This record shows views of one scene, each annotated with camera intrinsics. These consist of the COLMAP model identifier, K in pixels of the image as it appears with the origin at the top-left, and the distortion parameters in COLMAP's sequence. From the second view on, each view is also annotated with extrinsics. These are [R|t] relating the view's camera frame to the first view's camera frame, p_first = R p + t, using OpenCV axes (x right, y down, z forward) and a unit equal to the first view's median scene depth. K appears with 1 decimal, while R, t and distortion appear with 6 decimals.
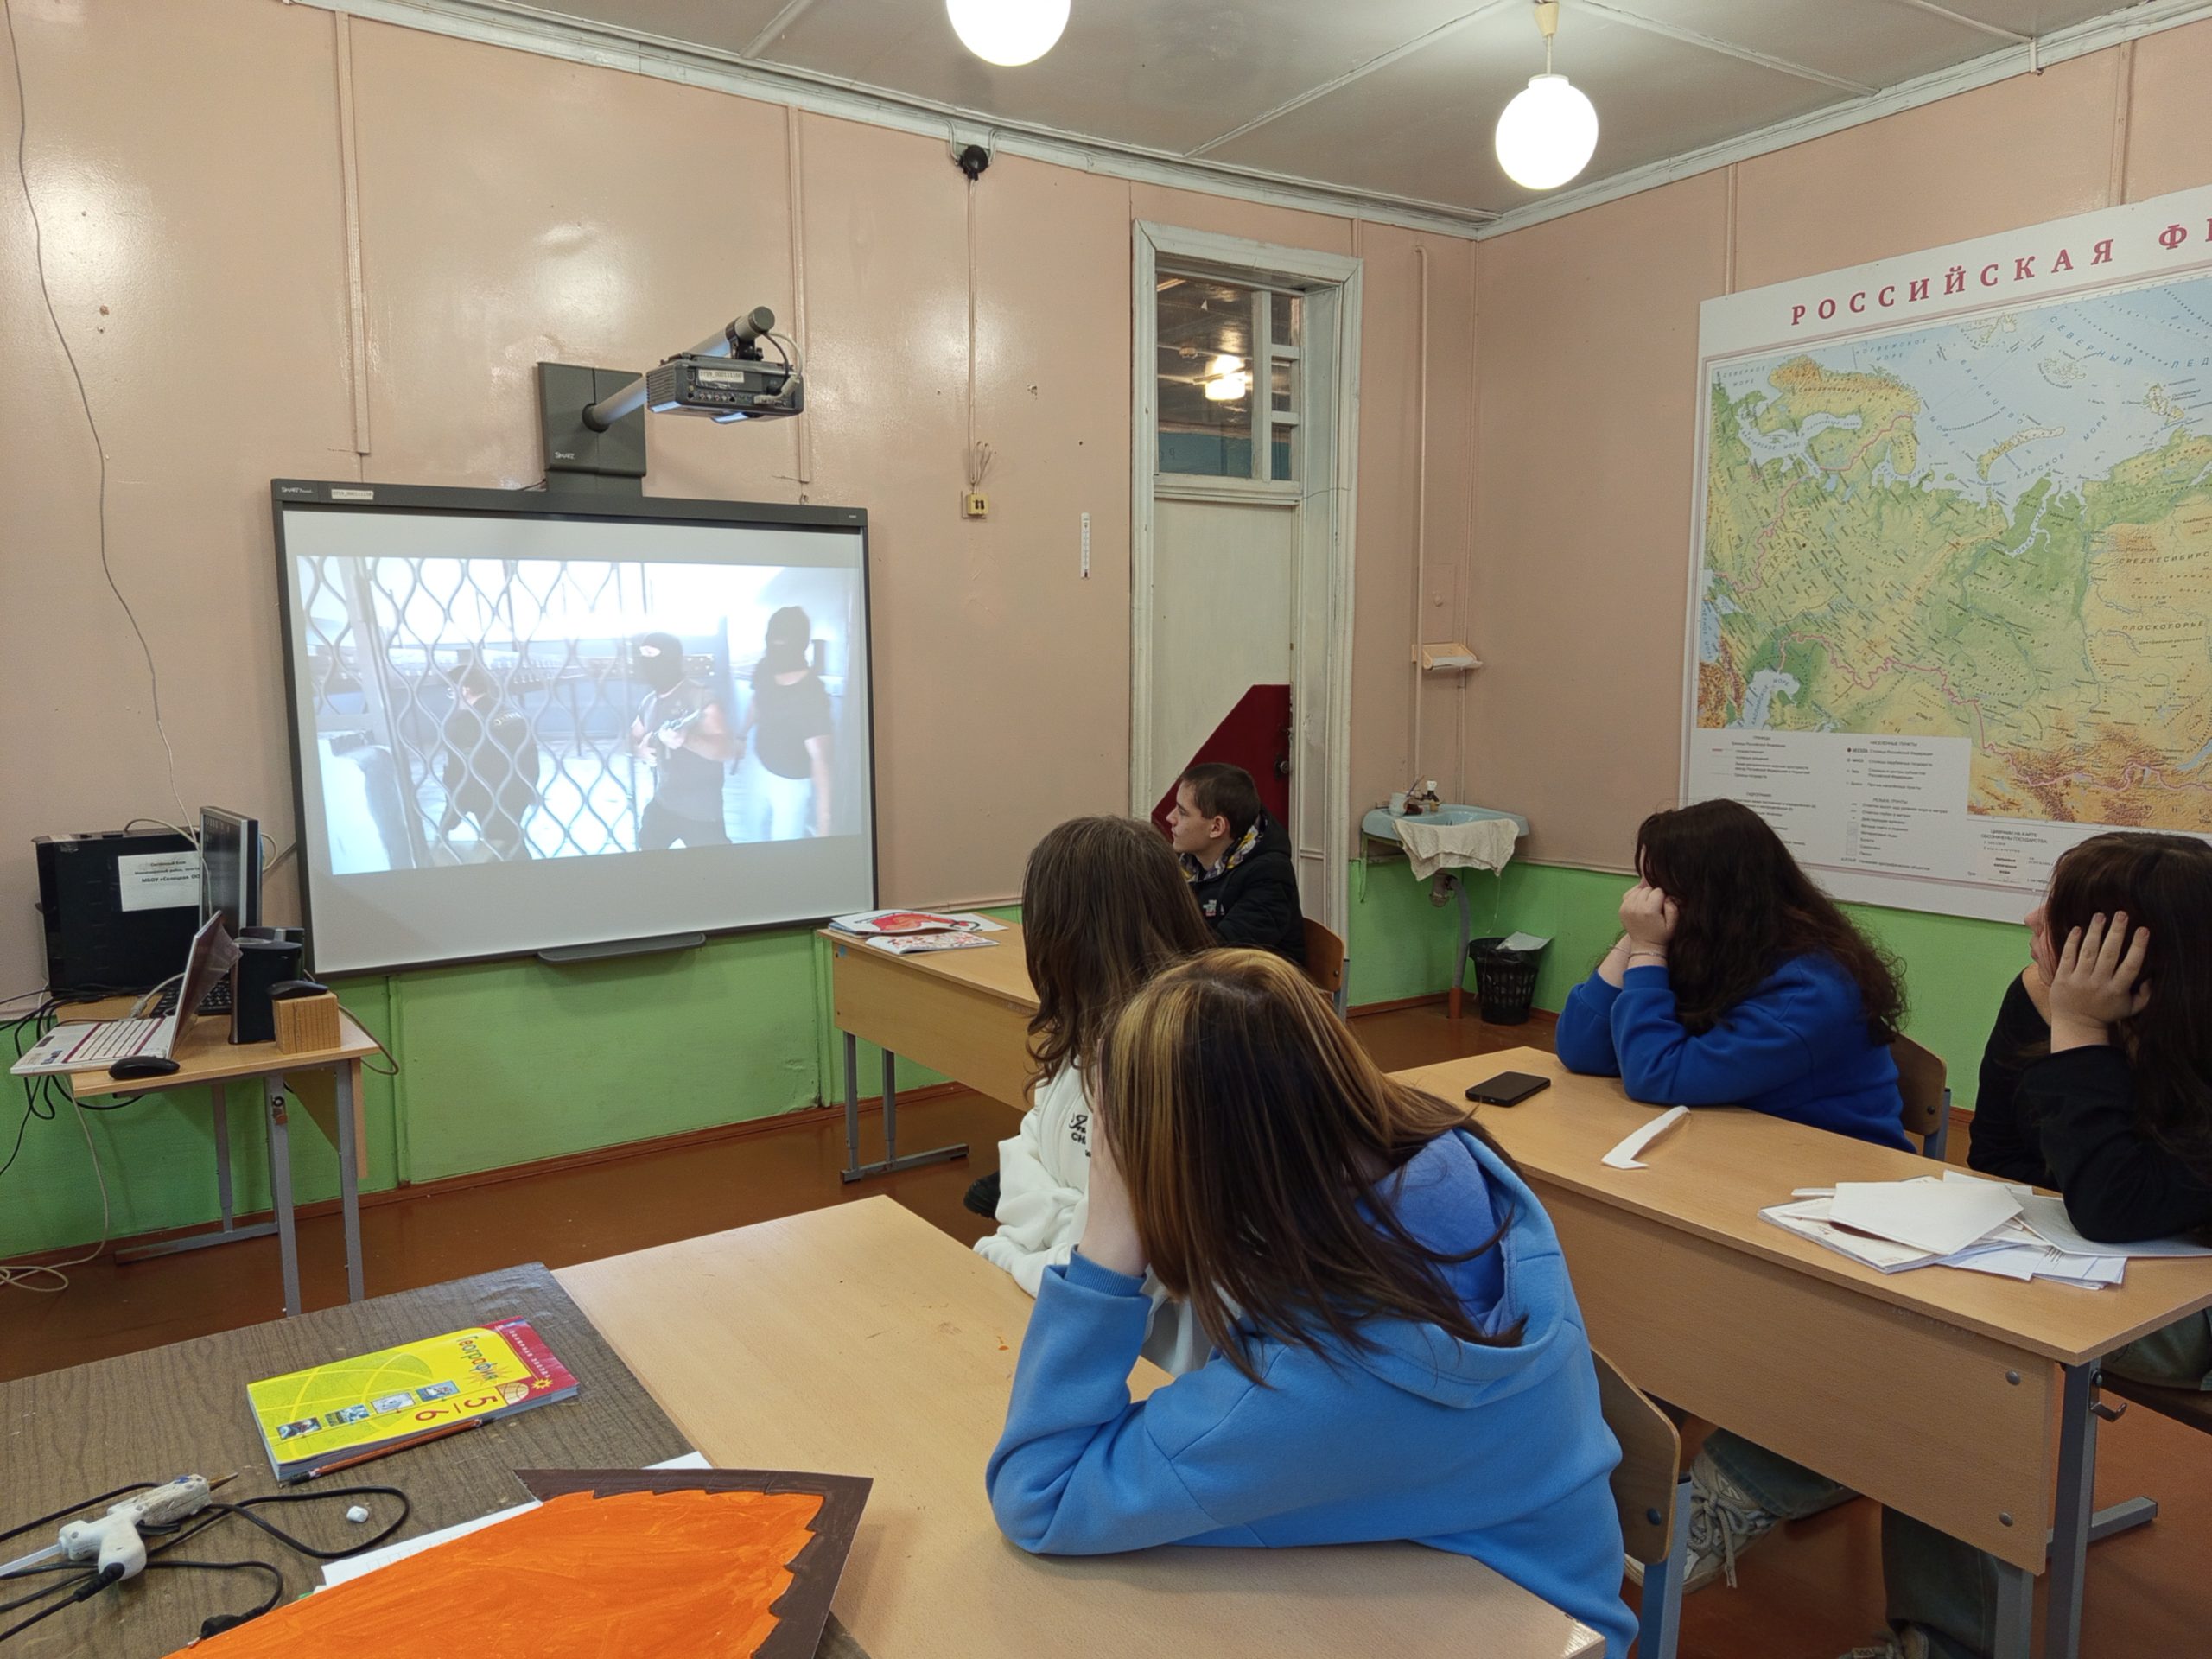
lens RADIAL K [[1534.2, 0, 1117.2], [0, 1534.2, 845.6], [0, 0, 1]] dist [0.034959, -0.049762]
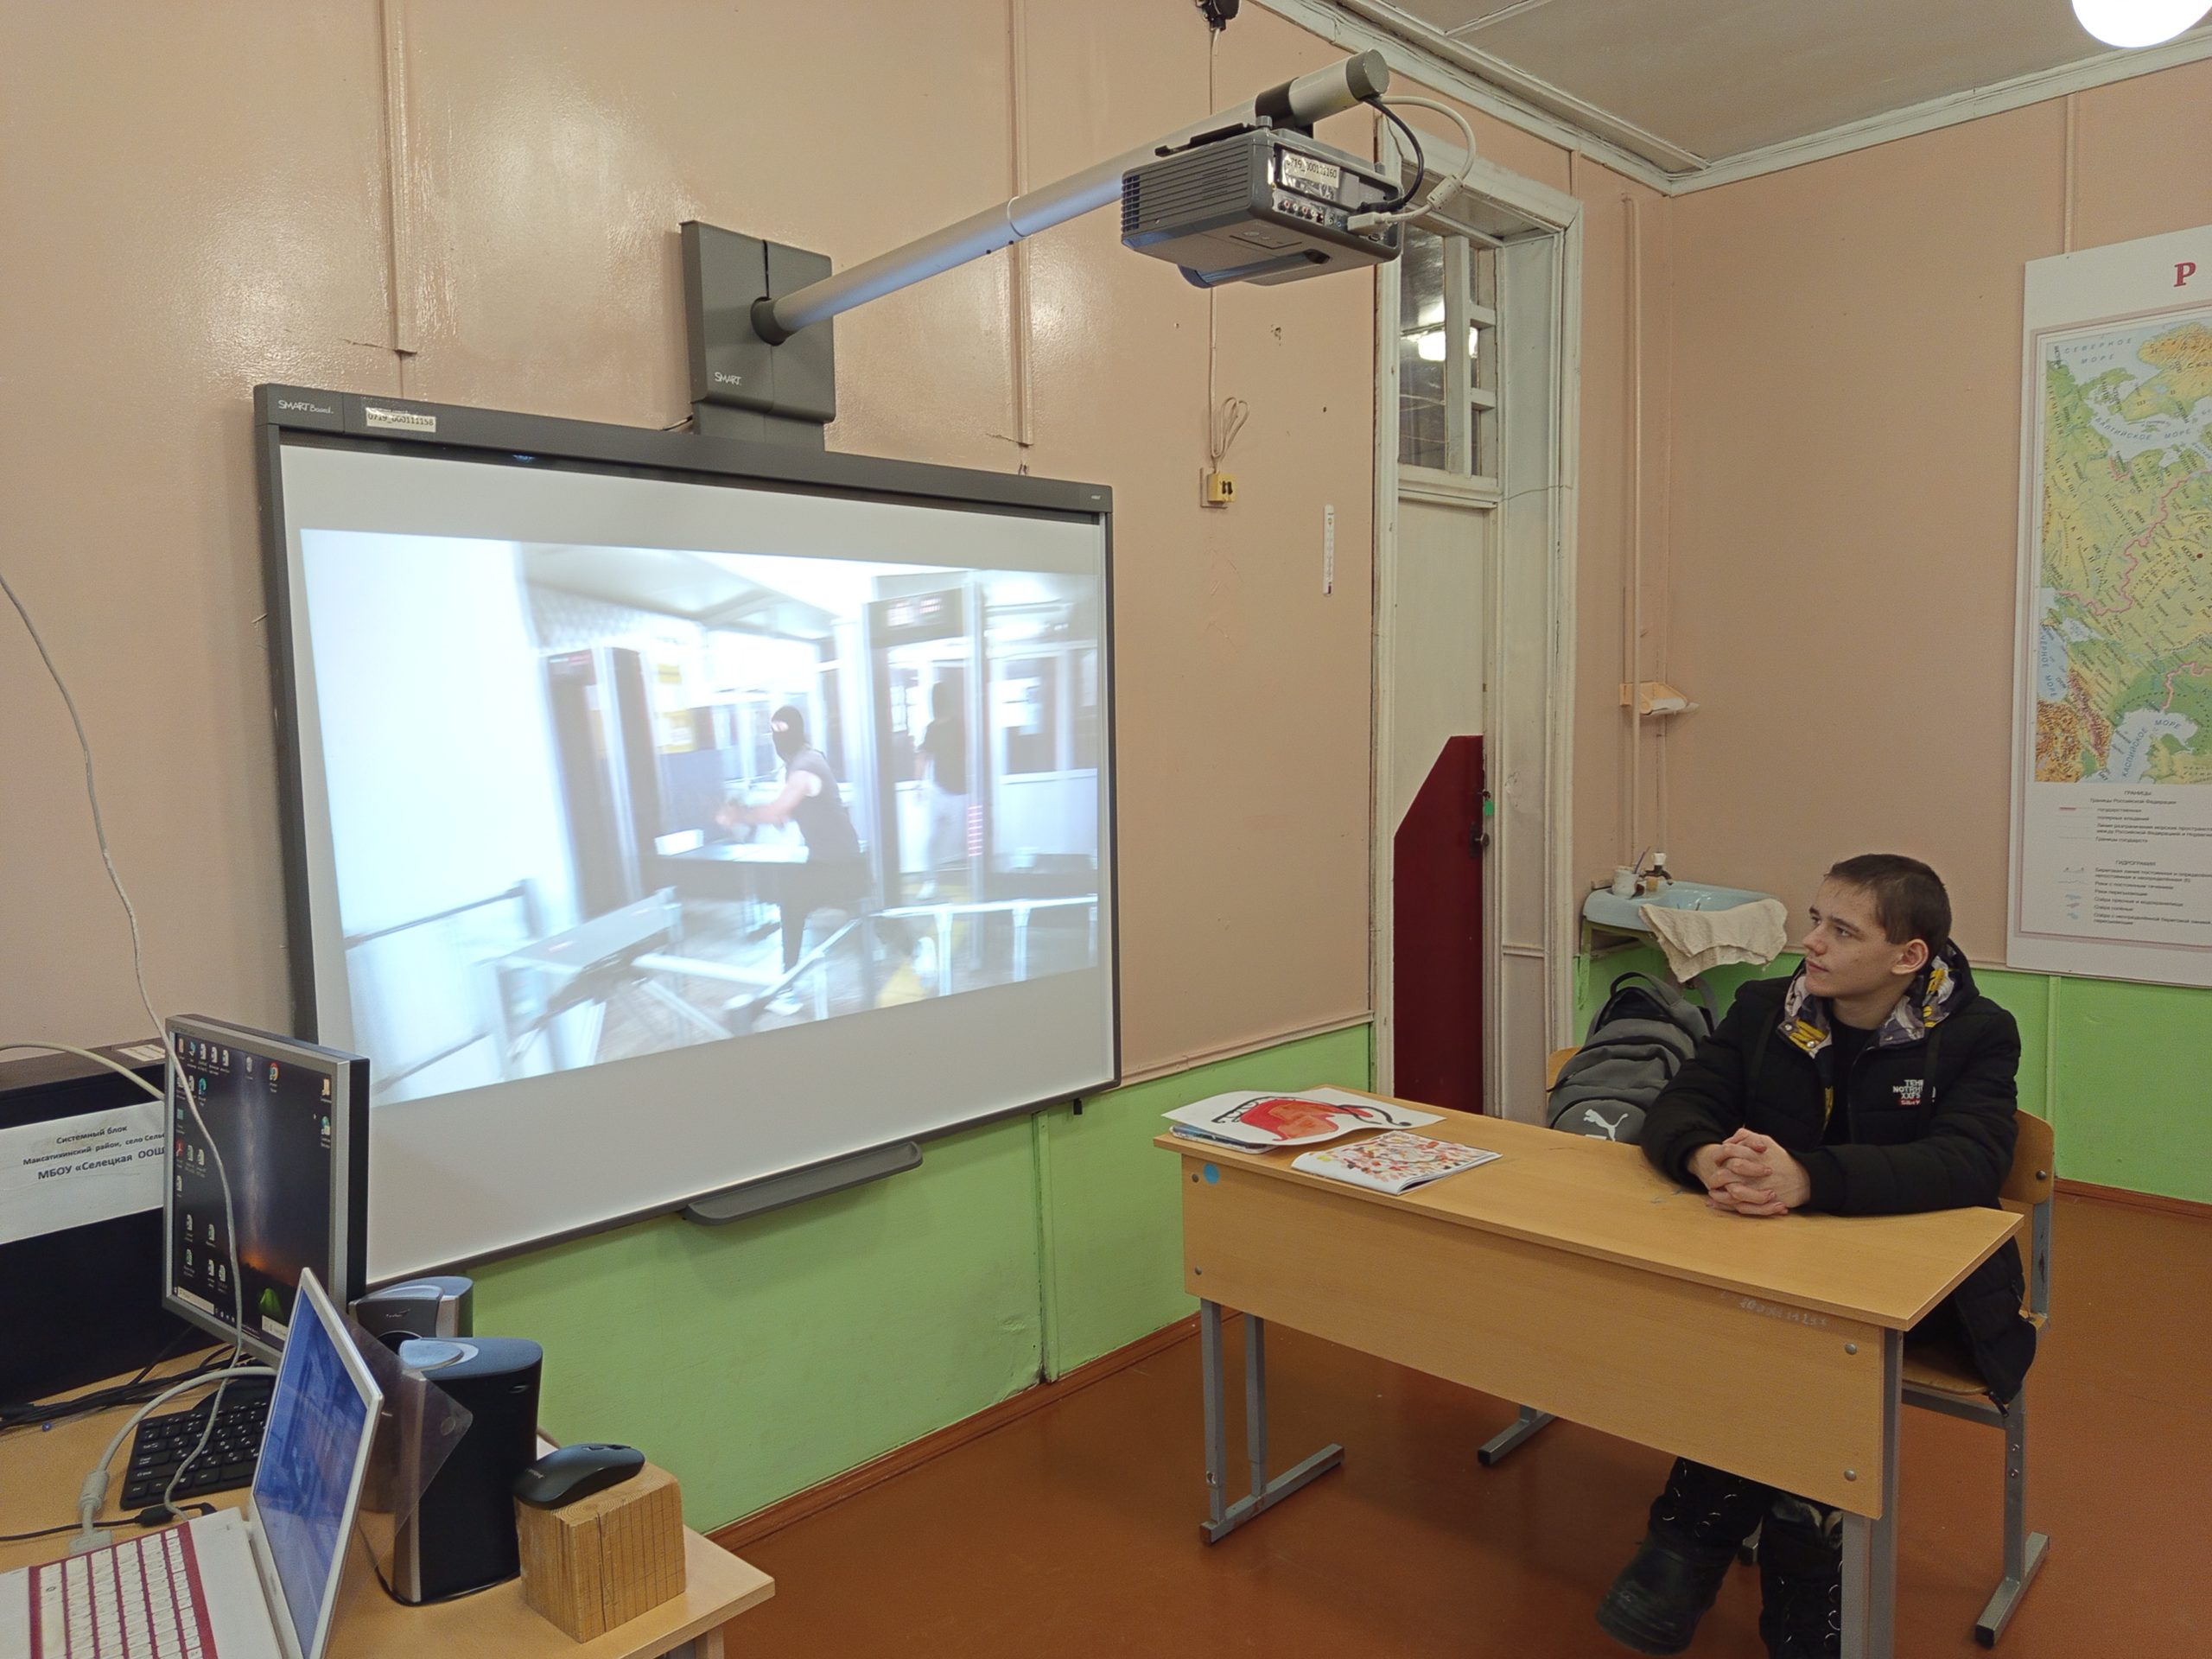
lens RADIAL K [[1534.2, 0, 1103.7], [0, 1534.2, 835.5], [0, 0, 1]] dist [0.034959, -0.049762]
pose [[0.980458, -0.028491, 0.194653, -0.291462], [0.036513, 0.998620, -0.037747, -0.039642], [-0.193309, 0.044117, 0.980146, 0.335965]]
